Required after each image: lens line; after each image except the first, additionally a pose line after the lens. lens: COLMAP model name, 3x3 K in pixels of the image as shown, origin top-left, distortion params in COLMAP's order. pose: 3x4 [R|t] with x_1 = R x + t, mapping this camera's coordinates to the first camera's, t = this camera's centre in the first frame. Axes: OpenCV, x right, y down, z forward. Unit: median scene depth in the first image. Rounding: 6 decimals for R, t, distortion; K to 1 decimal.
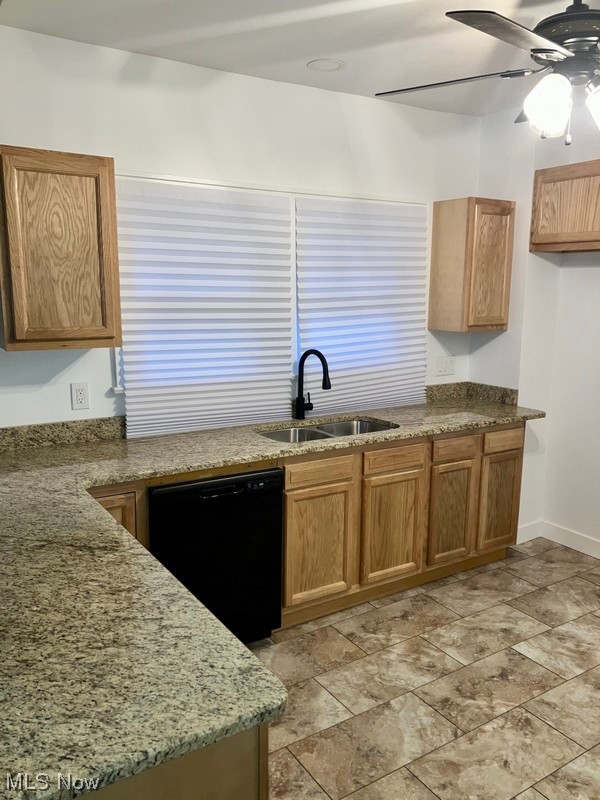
lens RADIAL K [[661.1, 0, 300.0], [0, 661.1, 400.0], [0, 0, 1]] dist [0.006455, 0.007751]
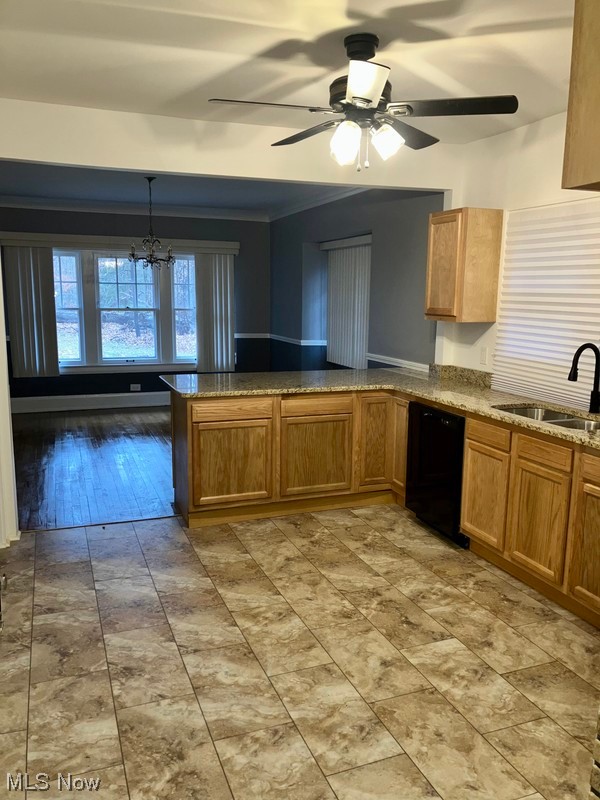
lens RADIAL K [[661.1, 0, 300.0], [0, 661.1, 400.0], [0, 0, 1]] dist [0.006455, 0.007751]
pose [[-0.209074, 0.149776, -0.966362, 1.316602], [-0.178800, 0.965688, 0.188355, -0.125097], [0.961415, 0.212166, -0.175120, 0.895793]]
